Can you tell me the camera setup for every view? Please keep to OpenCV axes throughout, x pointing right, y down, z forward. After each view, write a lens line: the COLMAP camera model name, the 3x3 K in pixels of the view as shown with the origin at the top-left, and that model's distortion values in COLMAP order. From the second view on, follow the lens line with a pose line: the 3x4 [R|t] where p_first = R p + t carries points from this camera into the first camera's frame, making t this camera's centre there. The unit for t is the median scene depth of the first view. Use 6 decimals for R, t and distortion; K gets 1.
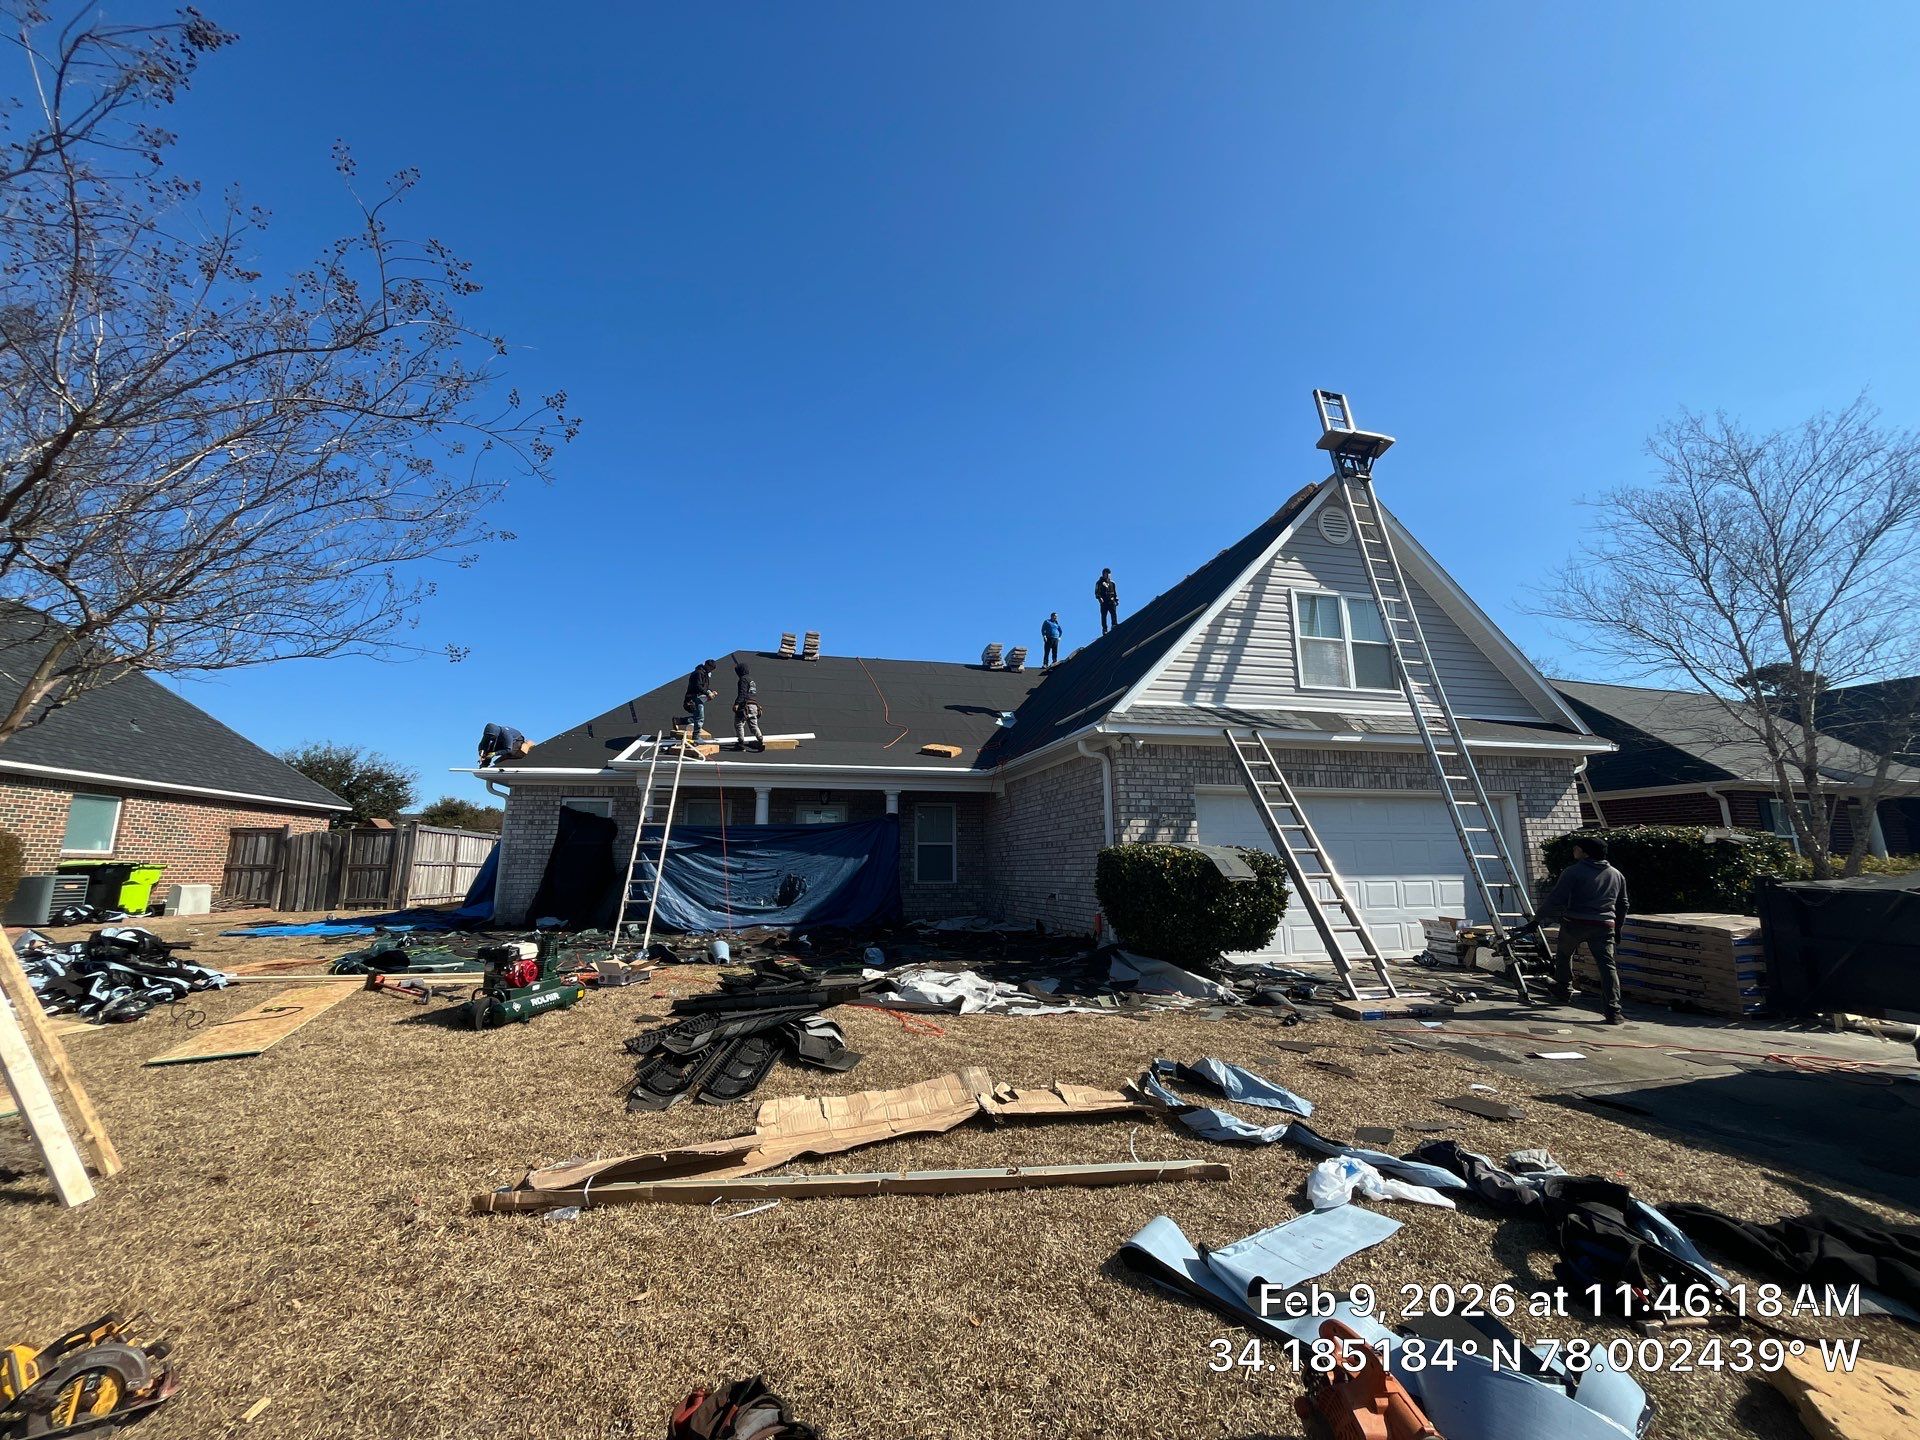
lens RADIAL K [[769.5, 0, 959.5], [0, 769.5, 718.4], [0, 0, 1]] dist [-0.004037, -0.000681]
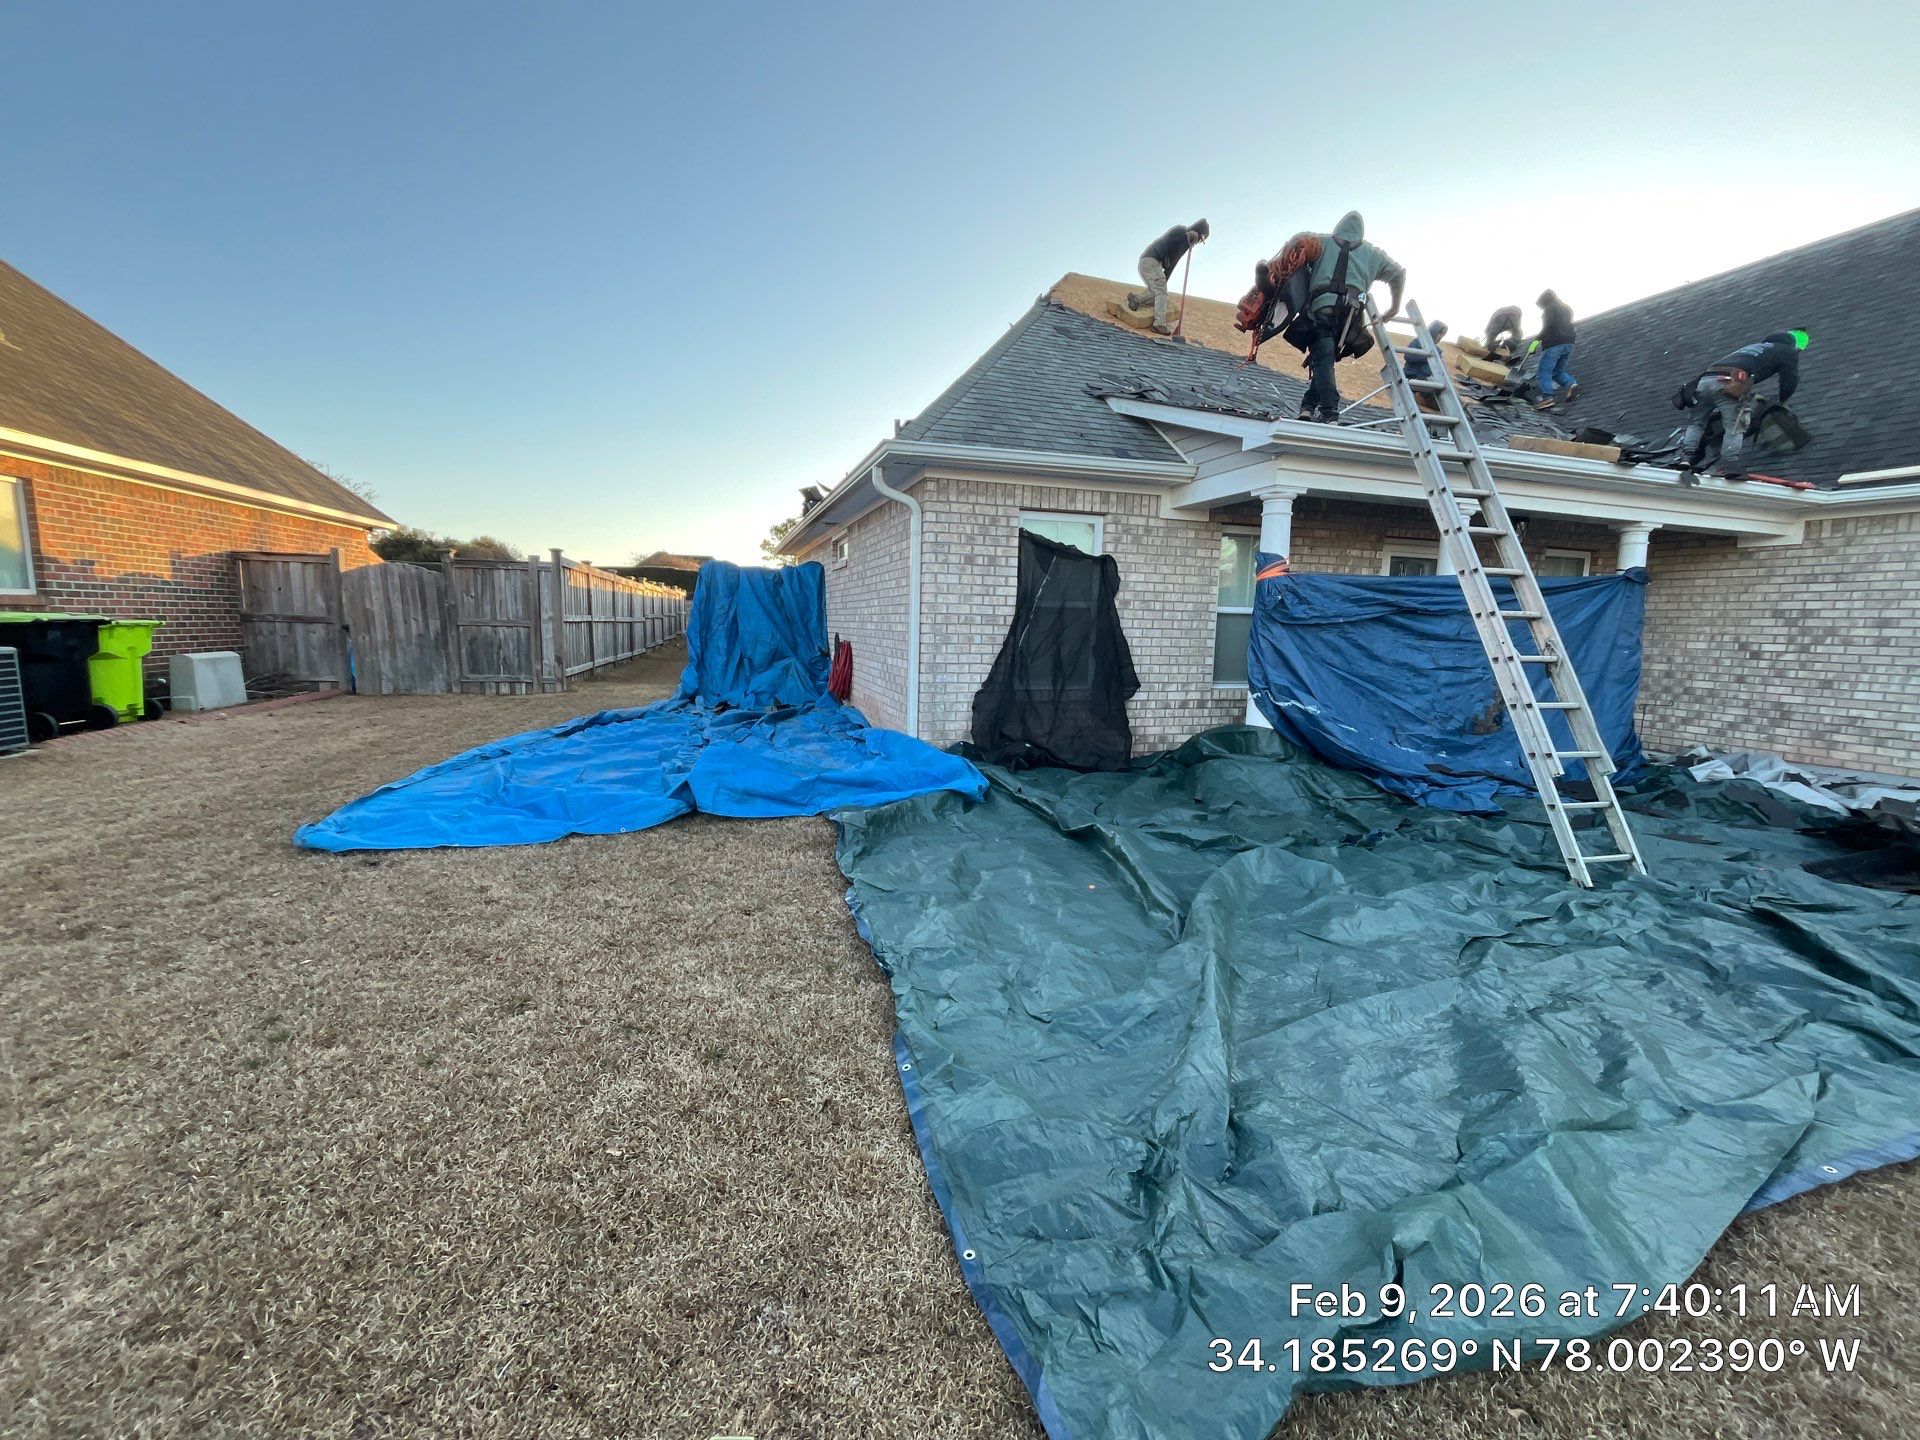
lens RADIAL K [[769.5, 0, 967.4], [0, 769.5, 716.1], [0, 0, 1]] dist [-0.004037, -0.000681]
pose [[0.996267, 0.019389, 0.084115, -0.495910], [-0.044338, 0.951022, 0.305928, 0.066407], [-0.074063, -0.308516, 0.948332, 0.418753]]
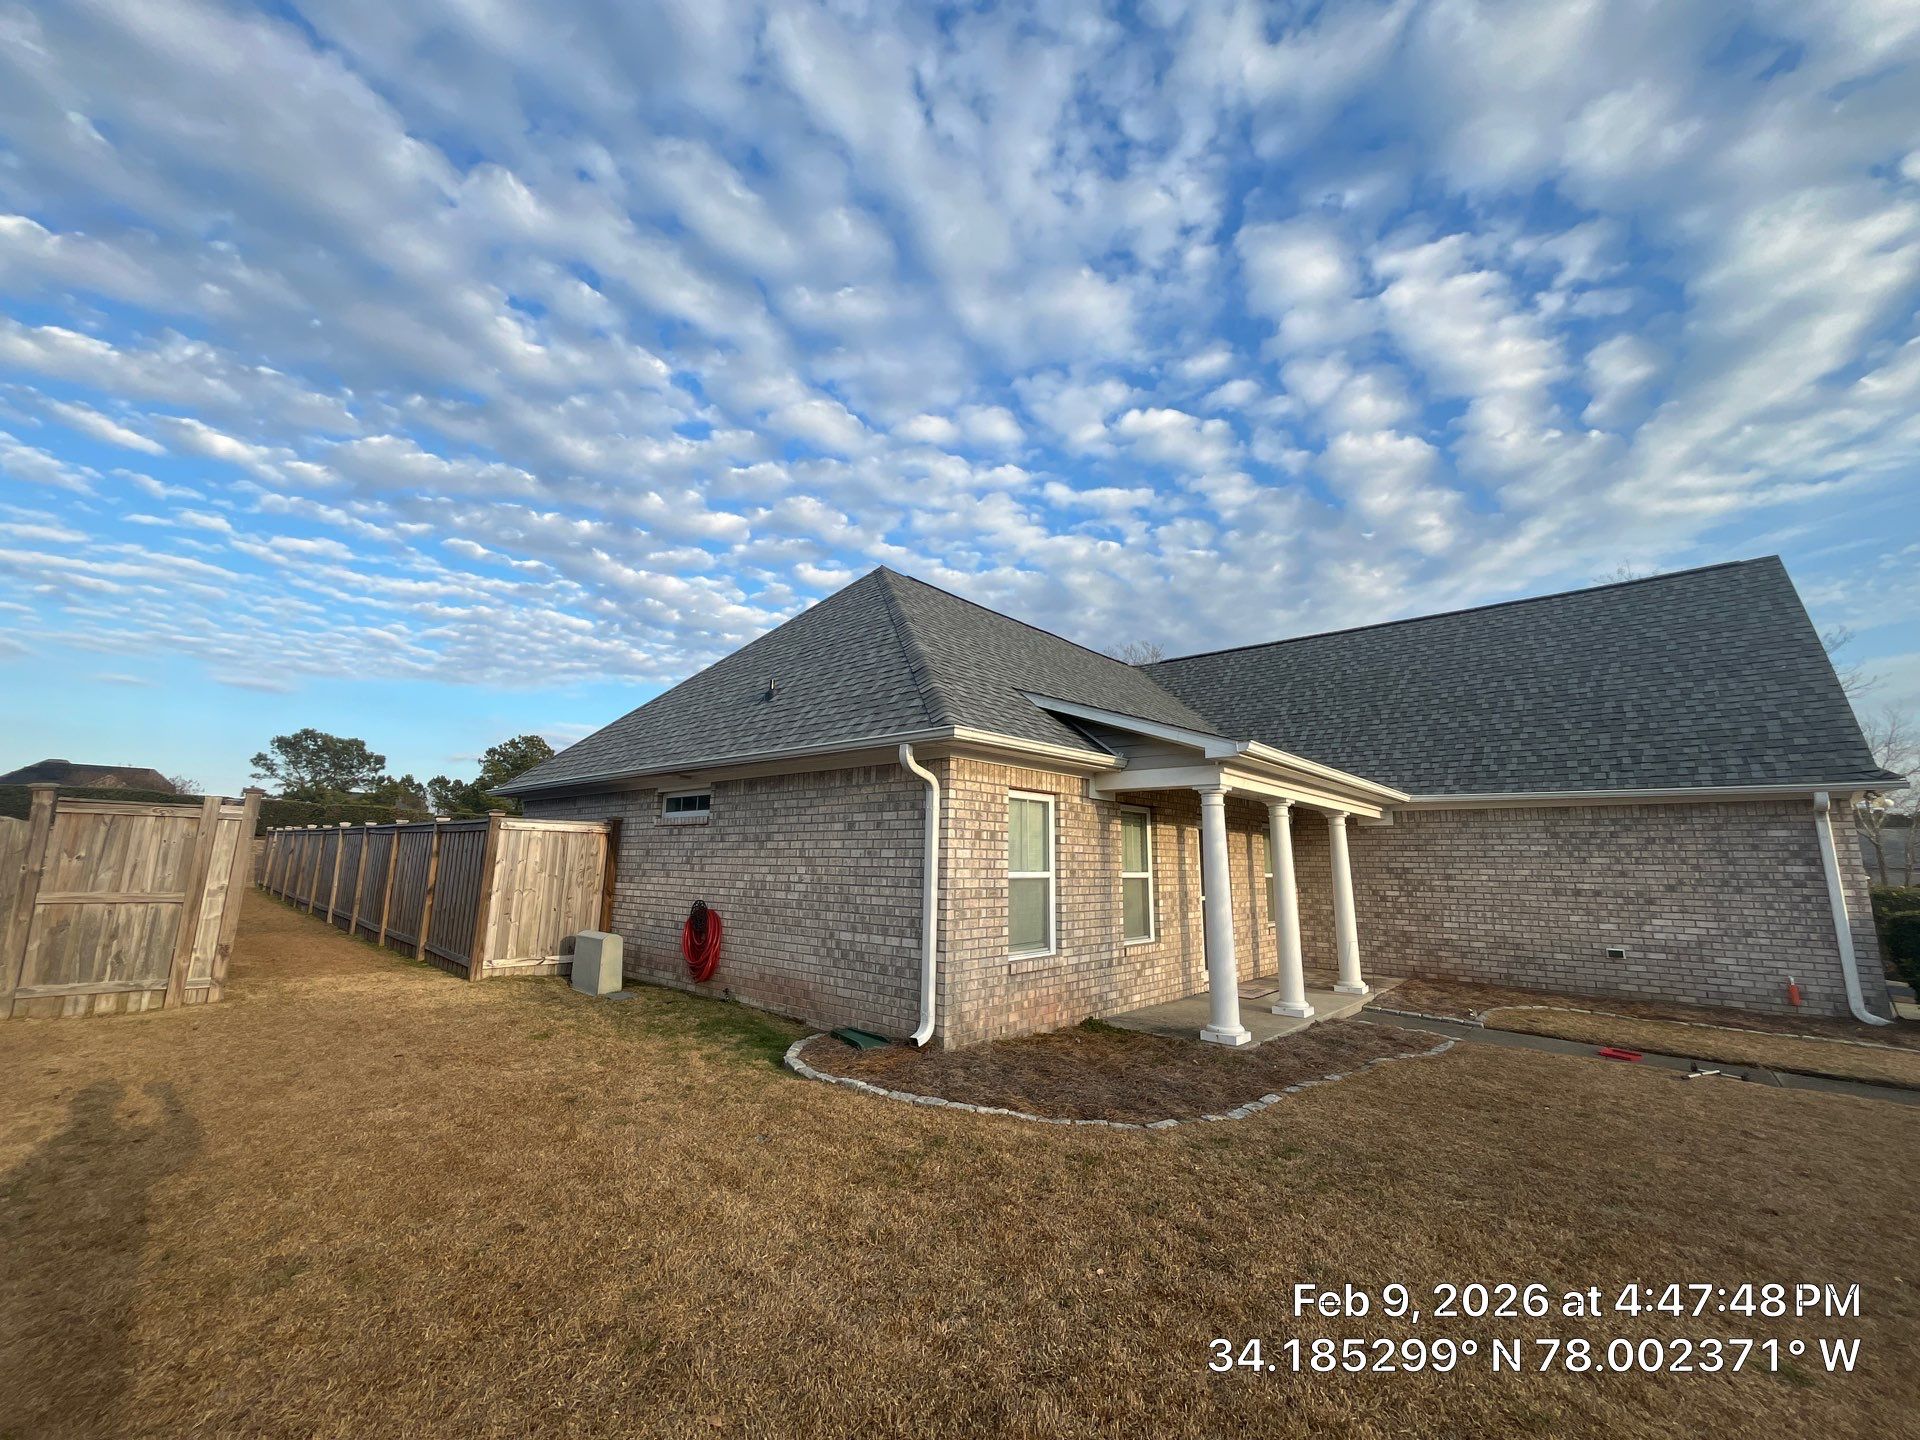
lens RADIAL K [[769.5, 0, 955.8], [0, 769.5, 716.8], [0, 0, 1]] dist [-0.004037, -0.000681]
pose [[0.816639, 0.127573, 0.562873, -0.717755], [-0.130775, 0.990800, -0.034827, 0.064232], [-0.562138, -0.045169, 0.825809, 0.490661]]
